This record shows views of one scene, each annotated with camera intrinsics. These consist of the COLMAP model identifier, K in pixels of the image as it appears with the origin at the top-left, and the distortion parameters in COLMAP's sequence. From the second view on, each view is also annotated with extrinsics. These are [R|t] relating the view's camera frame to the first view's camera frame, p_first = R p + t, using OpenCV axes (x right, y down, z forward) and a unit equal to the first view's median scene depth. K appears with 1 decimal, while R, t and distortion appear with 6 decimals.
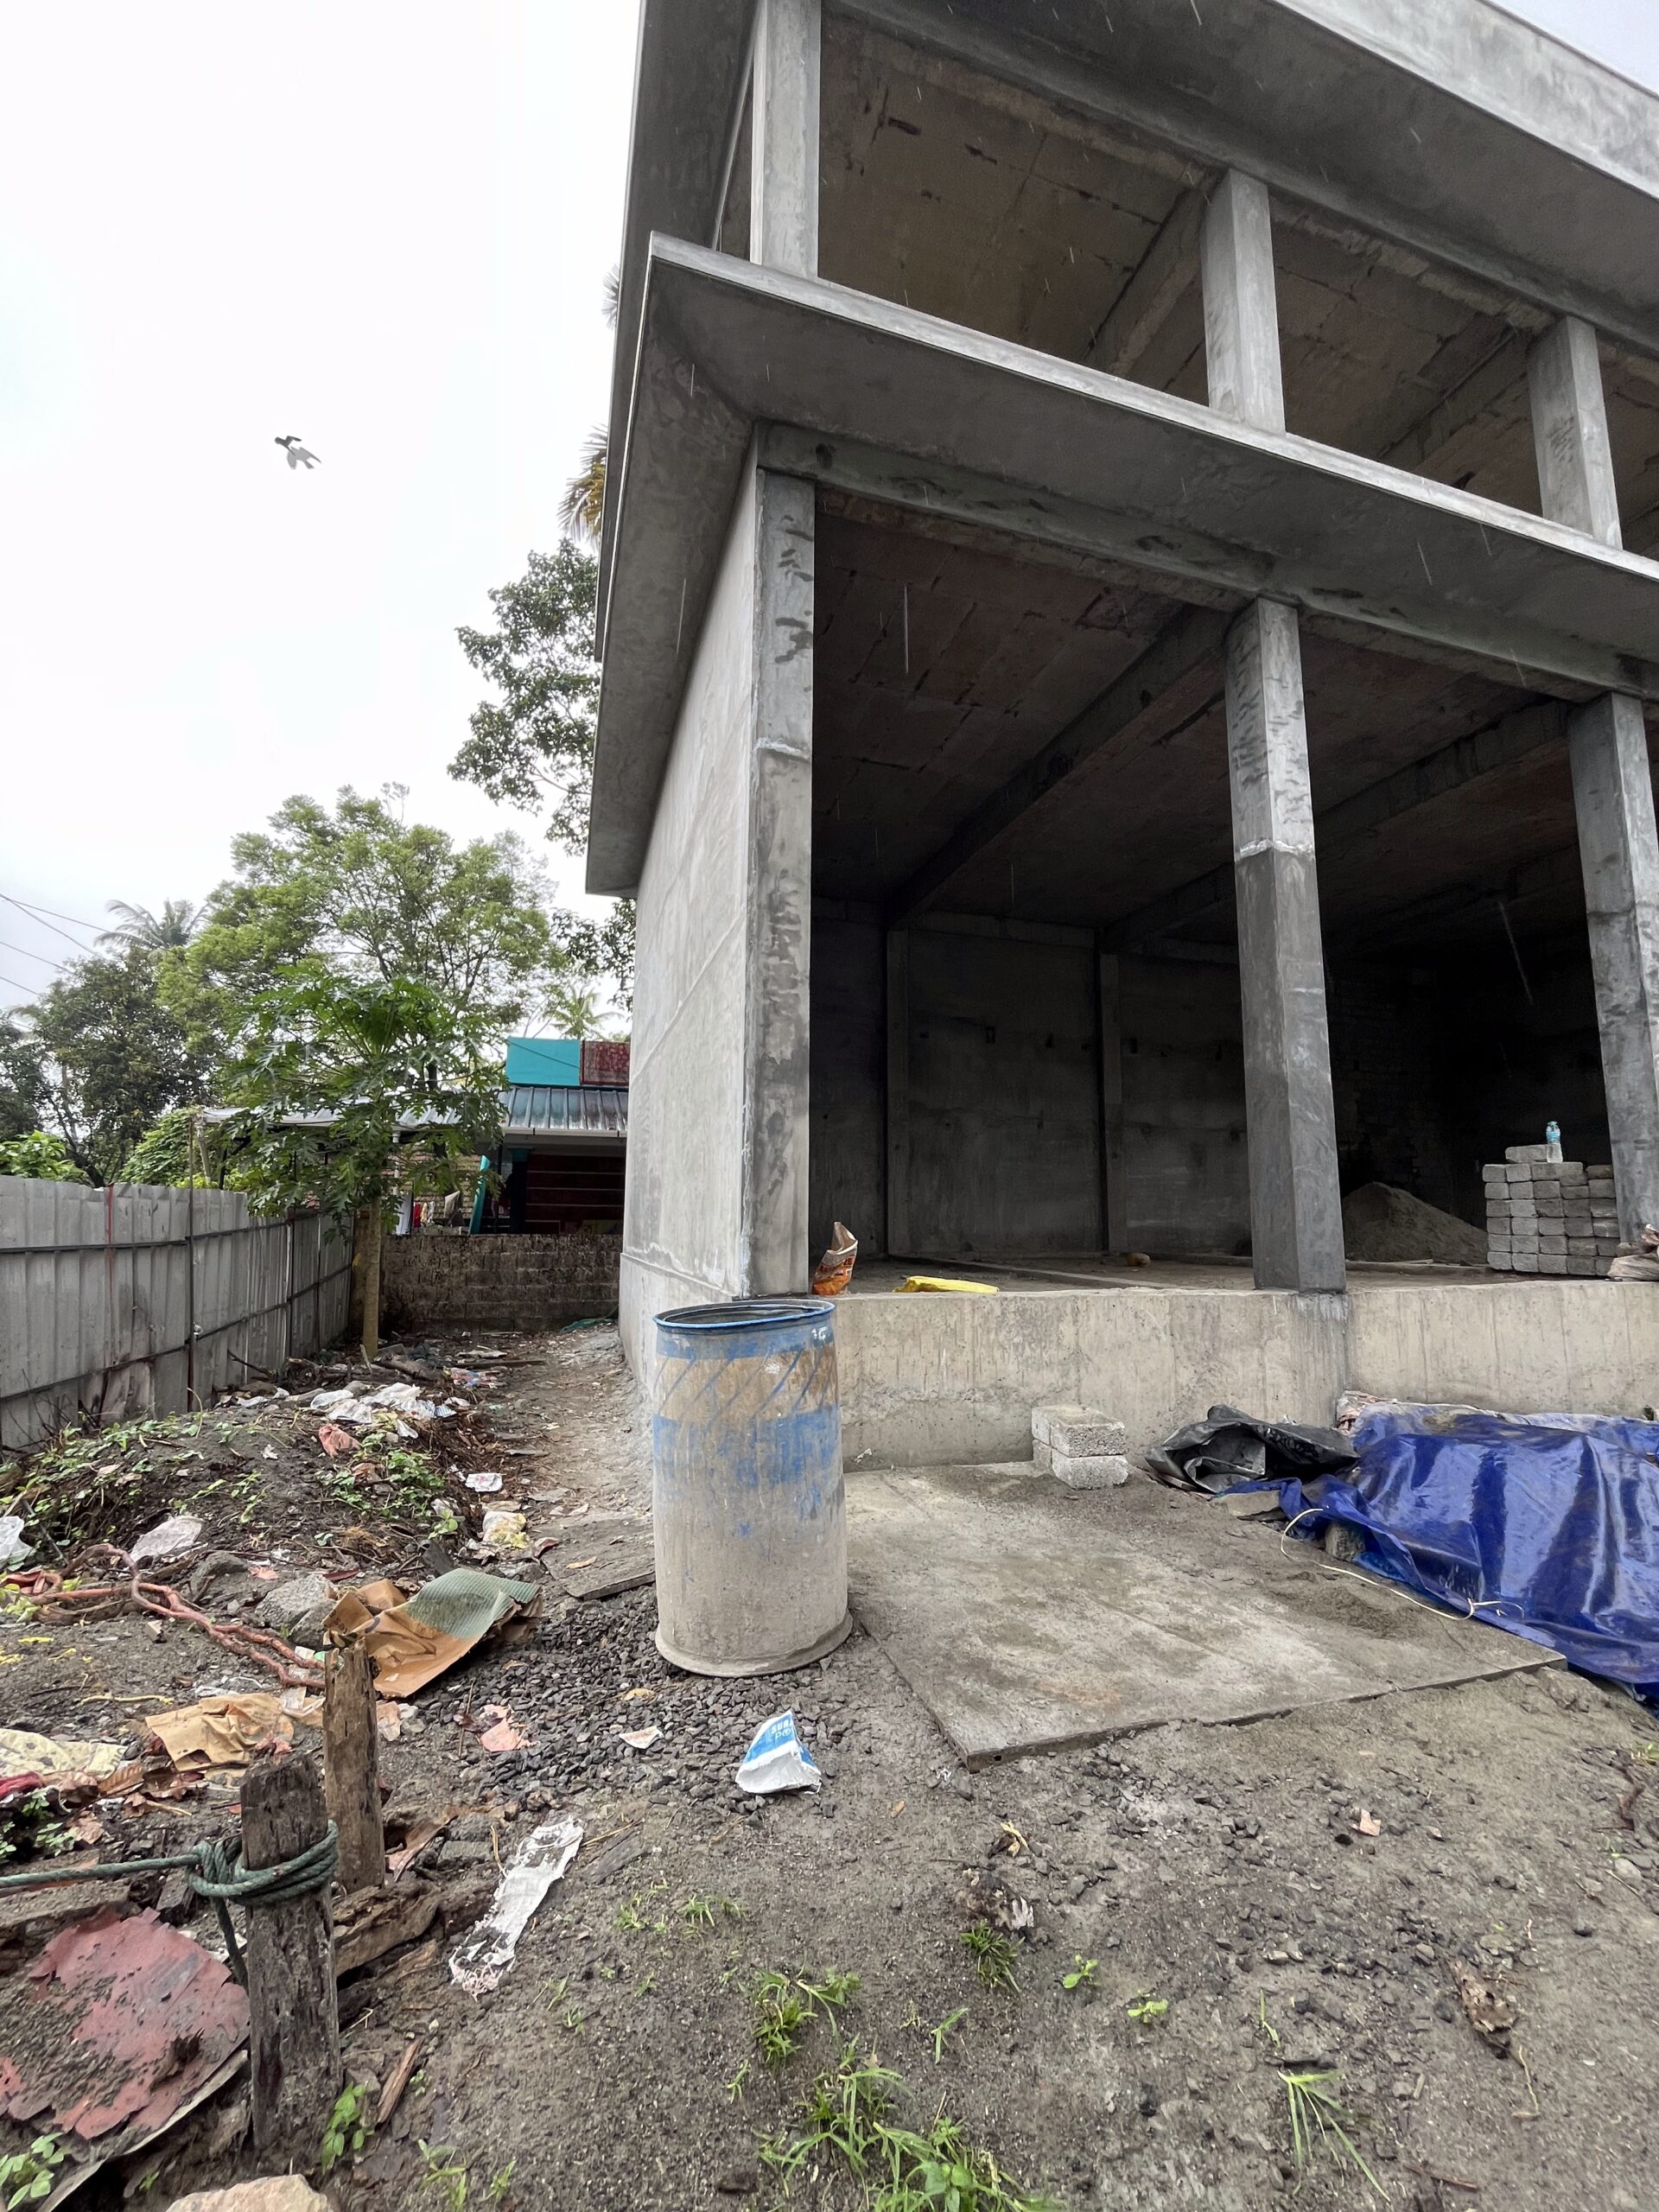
lens RADIAL K [[908.2, 0, 825.8], [0, 908.2, 1099.9], [0, 0, 1]] dist [-0.003770, -0.000083]
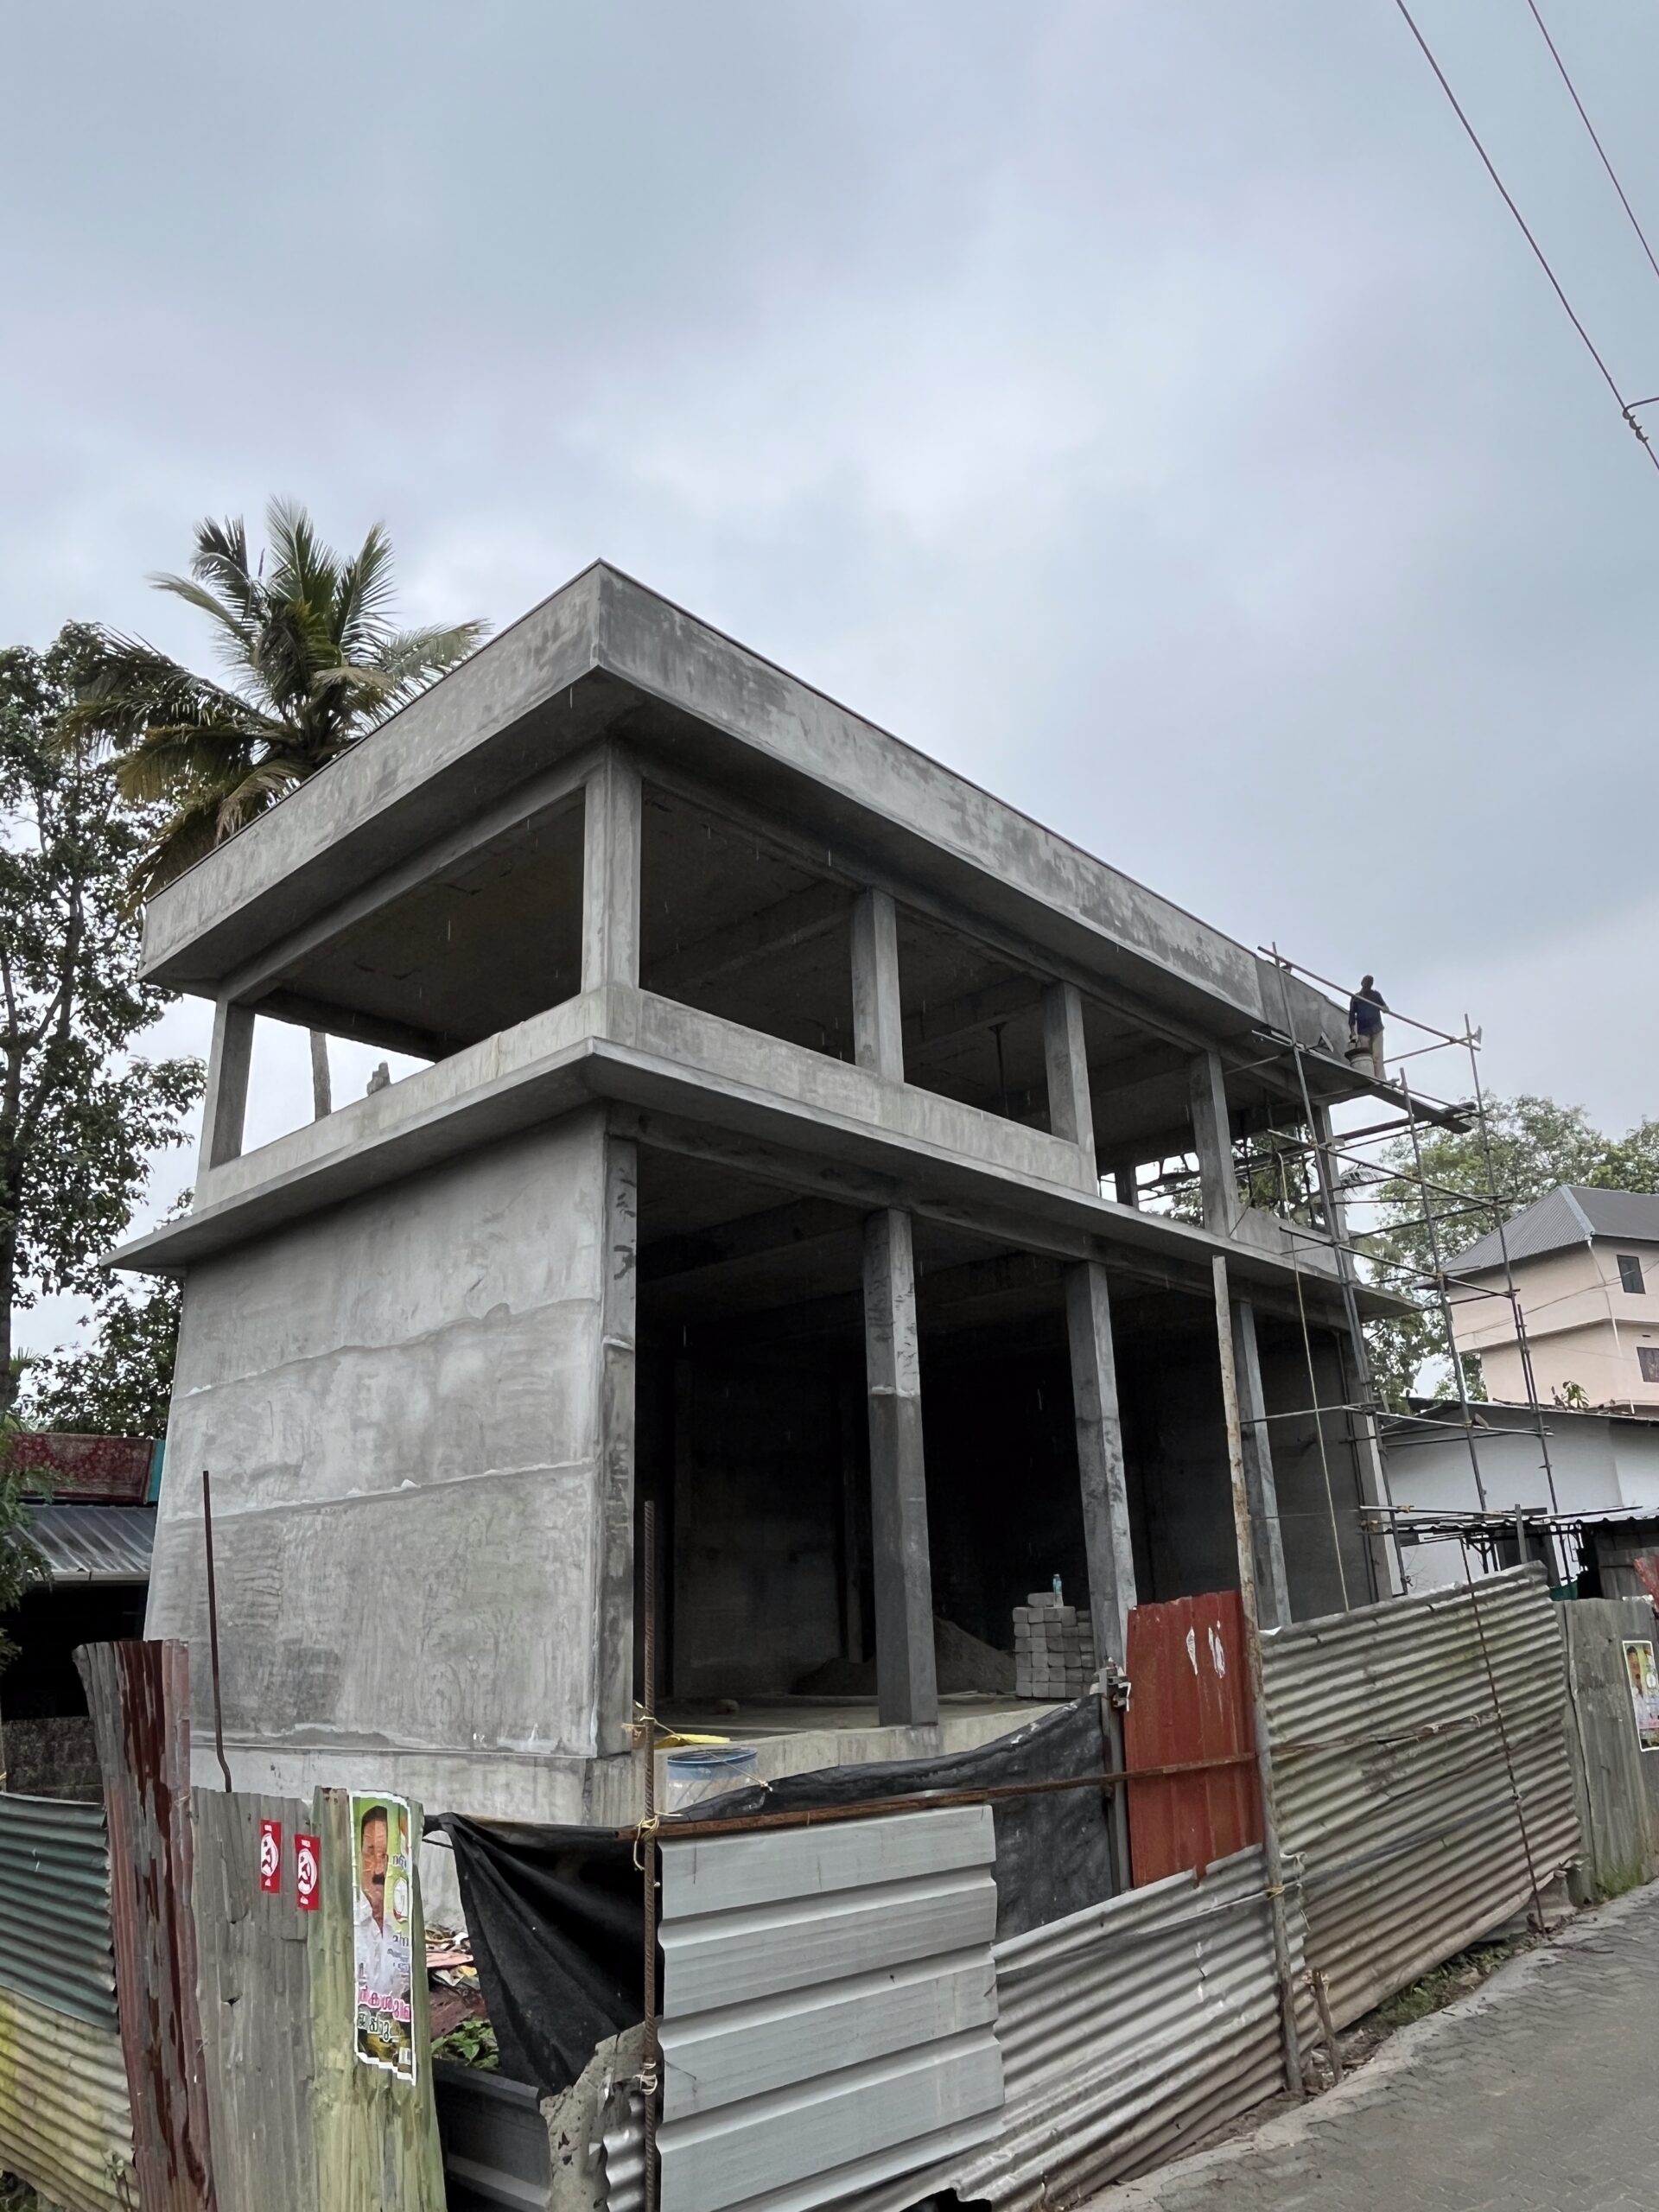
lens RADIAL K [[1503.2, 0, 842.3], [0, 1503.2, 1099.6], [0, 0, 1]] dist [-0.006612, -0.001154]
pose [[0.863970, 0.129579, 0.486585, -0.817677], [-0.025523, 0.976349, -0.214687, -0.230786], [-0.502896, 0.173063, 0.846844, -1.072630]]
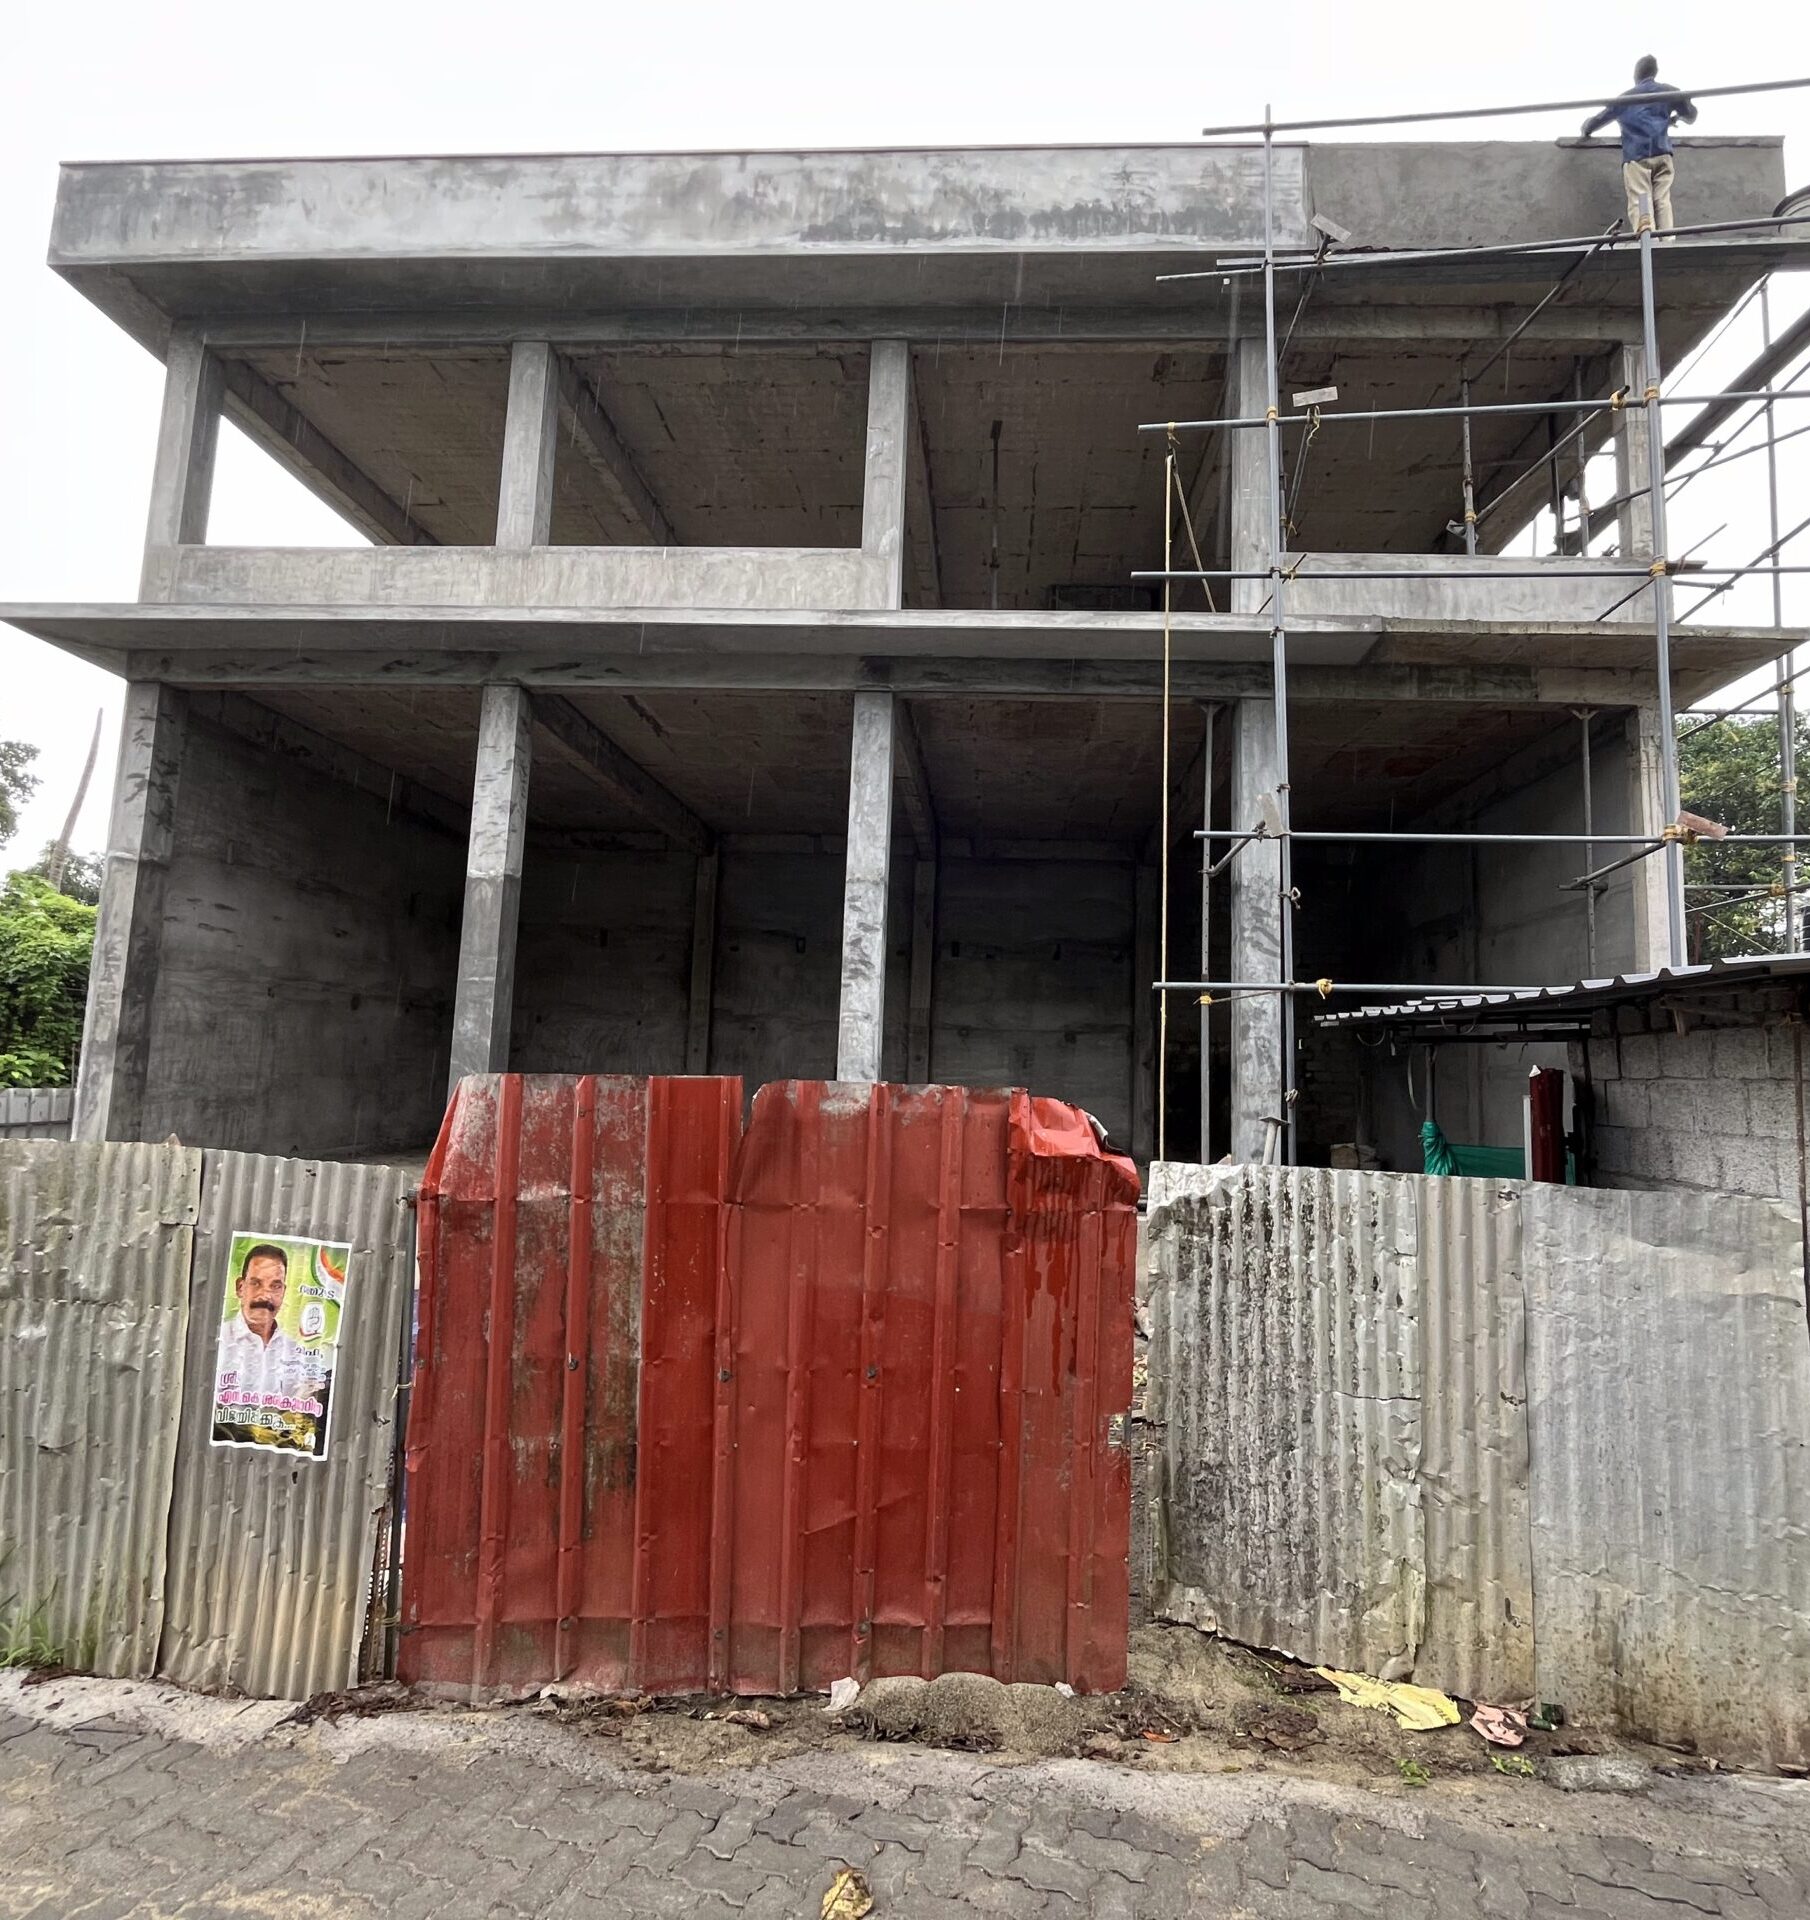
lens RADIAL K [[1040.4, 0, 922.9], [0, 1040.4, 954.9], [0, 0, 1]] dist [-0.003010, 0.000899]
pose [[0.937300, -0.016984, -0.348110, 1.774850], [0.021742, 0.999716, 0.009767, -0.163152], [0.347846, -0.016723, 0.937403, -0.266728]]
